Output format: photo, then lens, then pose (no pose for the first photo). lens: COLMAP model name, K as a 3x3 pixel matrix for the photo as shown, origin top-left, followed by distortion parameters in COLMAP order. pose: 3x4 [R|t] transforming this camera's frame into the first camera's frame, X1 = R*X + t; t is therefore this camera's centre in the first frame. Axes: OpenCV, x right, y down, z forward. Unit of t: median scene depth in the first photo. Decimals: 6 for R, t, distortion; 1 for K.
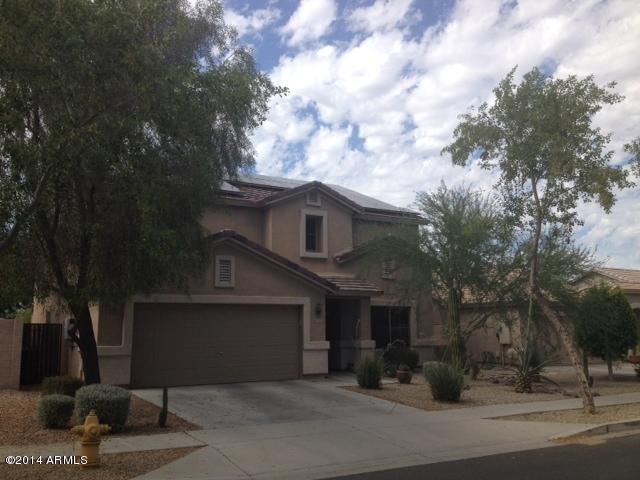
lens RADIAL K [[619.4, 0, 320.0], [0, 619.4, 240.0], [0, 0, 1]] dist [0.179802, -0.386941]
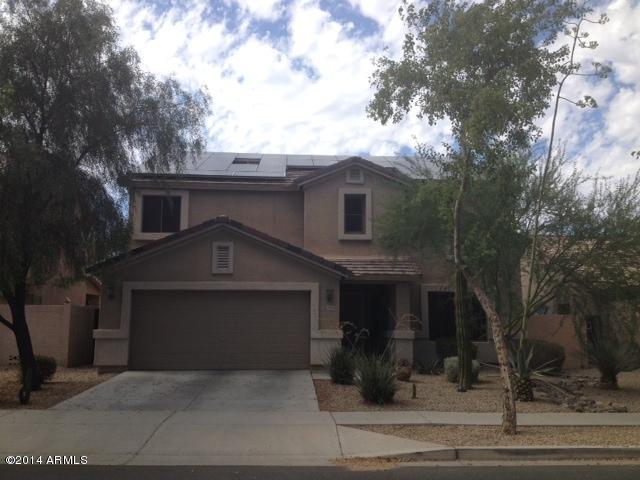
lens RADIAL K [[619.4, 0, 320.0], [0, 619.4, 240.0], [0, 0, 1]] dist [0.179802, -0.386941]
pose [[0.879396, -0.048017, -0.473664, 0.429434], [0.056358, 0.998405, 0.003421, 0.025642], [0.472744, -0.029704, 0.880699, 0.184696]]
